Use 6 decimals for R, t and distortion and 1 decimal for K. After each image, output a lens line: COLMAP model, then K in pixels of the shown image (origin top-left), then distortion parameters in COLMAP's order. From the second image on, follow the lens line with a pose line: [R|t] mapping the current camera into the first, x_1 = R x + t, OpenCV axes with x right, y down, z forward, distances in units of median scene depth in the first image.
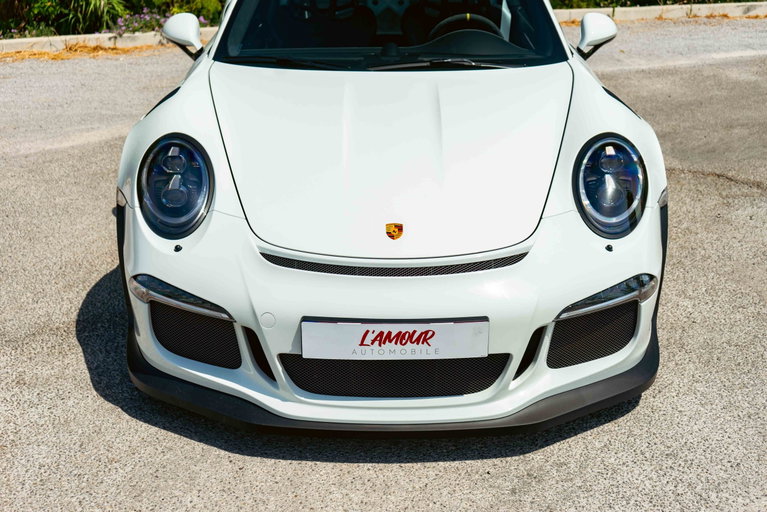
lens RADIAL K [[963.8, 0, 381.5], [0, 963.8, 246.3], [0, 0, 1]] dist [0.023715, 0.000000]
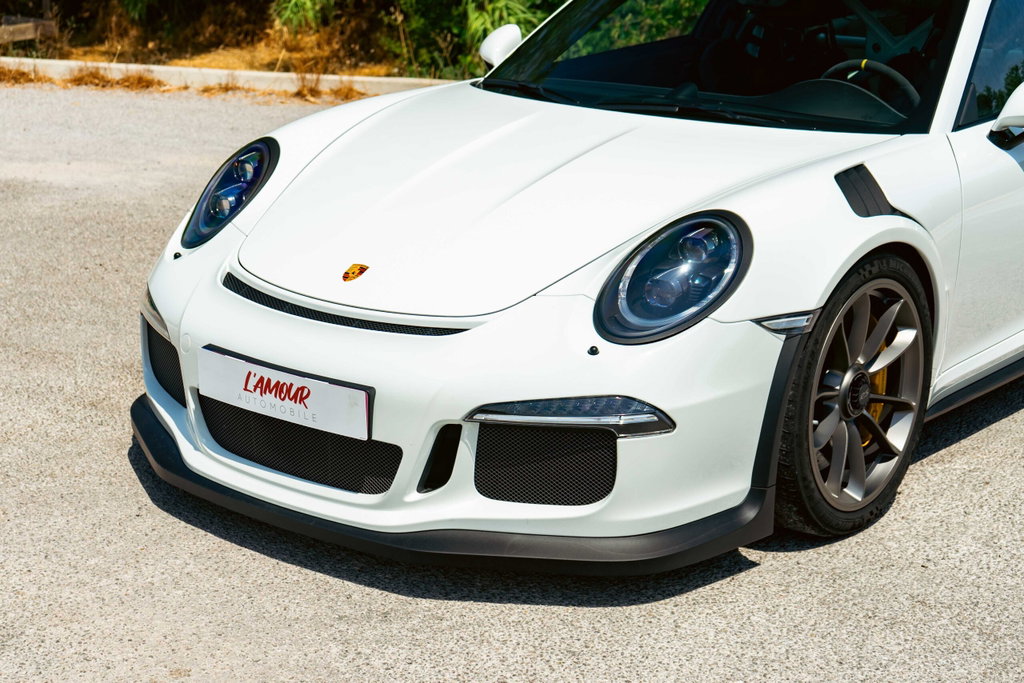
lens RADIAL K [[1884.6, 0, 507.5], [0, 1884.6, 339.0], [0, 0, 1]] dist [0.028374, 0.000000]
pose [[0.783563, 0.180115, -0.594632, 1.003689], [-0.248441, 0.968045, -0.034155, 0.055914], [0.569479, 0.174494, 0.803272, -0.141604]]
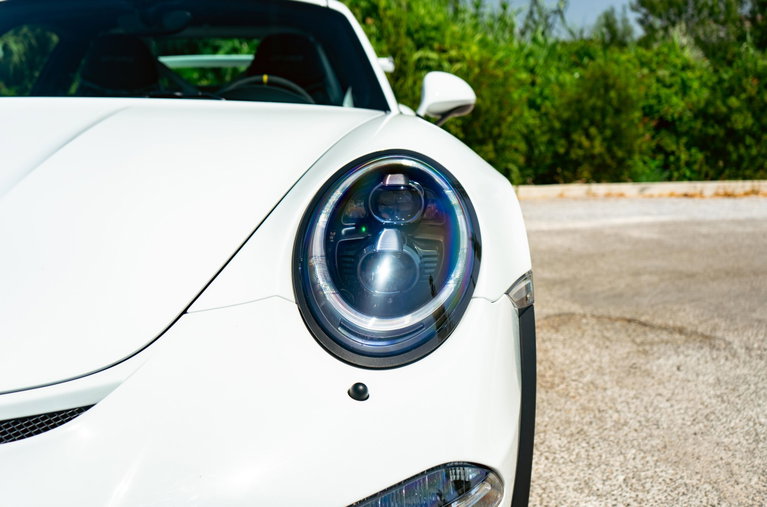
lens RADIAL K [[770.8, 0, 369.9], [0, 770.8, 264.7], [0, 0, 1]] dist [-0.000994, 0.000000]
pose [[0.999848, -0.000408, 0.017406, 0.235415], [0.003840, 0.980282, -0.197568, 0.012262], [-0.016982, 0.197605, 0.980135, 0.705233]]
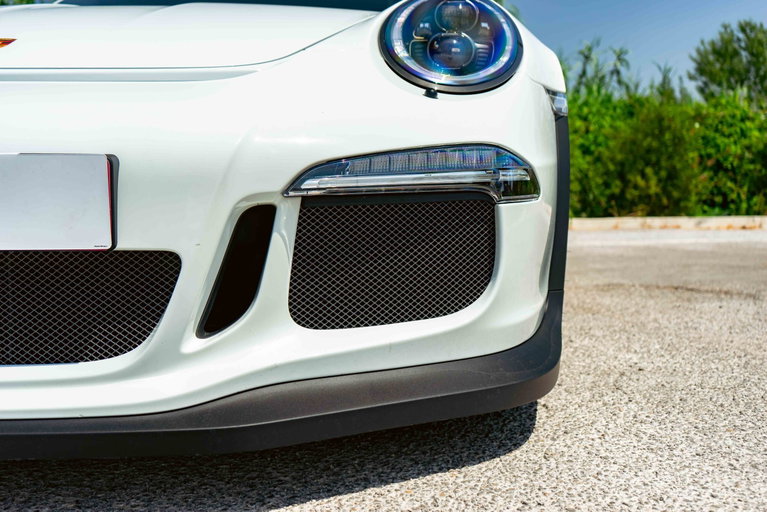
lens RADIAL K [[791.5, 0, 372.8], [0, 791.5, 261.7], [0, 0, 1]] dist [0.002903, 0.000000]
pose [[0.998989, 0.004310, -0.044752, 0.225146], [-0.017175, 0.956486, -0.291273, 0.204966], [0.041549, 0.291748, 0.955593, 0.632050]]
